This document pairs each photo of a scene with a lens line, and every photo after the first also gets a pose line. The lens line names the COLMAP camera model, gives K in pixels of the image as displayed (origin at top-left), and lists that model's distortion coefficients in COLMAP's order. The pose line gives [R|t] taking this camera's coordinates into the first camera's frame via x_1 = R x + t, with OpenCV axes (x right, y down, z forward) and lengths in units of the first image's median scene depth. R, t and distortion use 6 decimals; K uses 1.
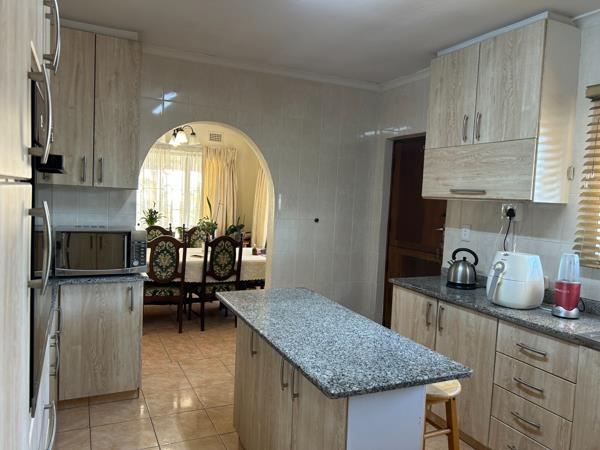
lens RADIAL K [[442.9, 0, 300.0], [0, 442.9, 225.0], [0, 0, 1]] dist [0.042129, -0.056083]
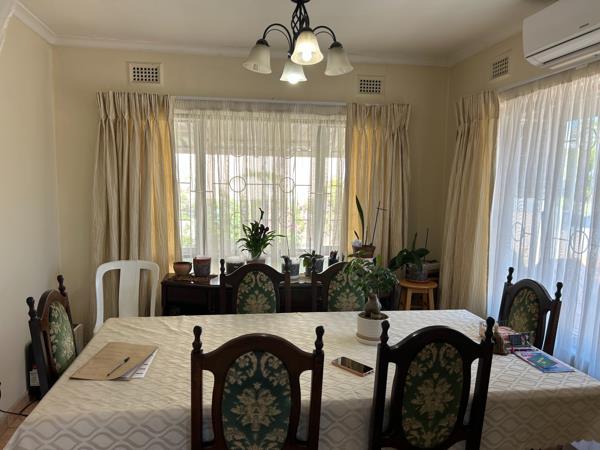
lens RADIAL K [[442.9, 0, 300.0], [0, 442.9, 225.0], [0, 0, 1]] dist [0.042129, -0.056083]
pose [[0.958300, -0.002003, -0.285758, -0.137932], [0.006375, 0.999876, 0.014369, -0.042979], [0.285693, -0.015591, 0.958194, 0.531002]]
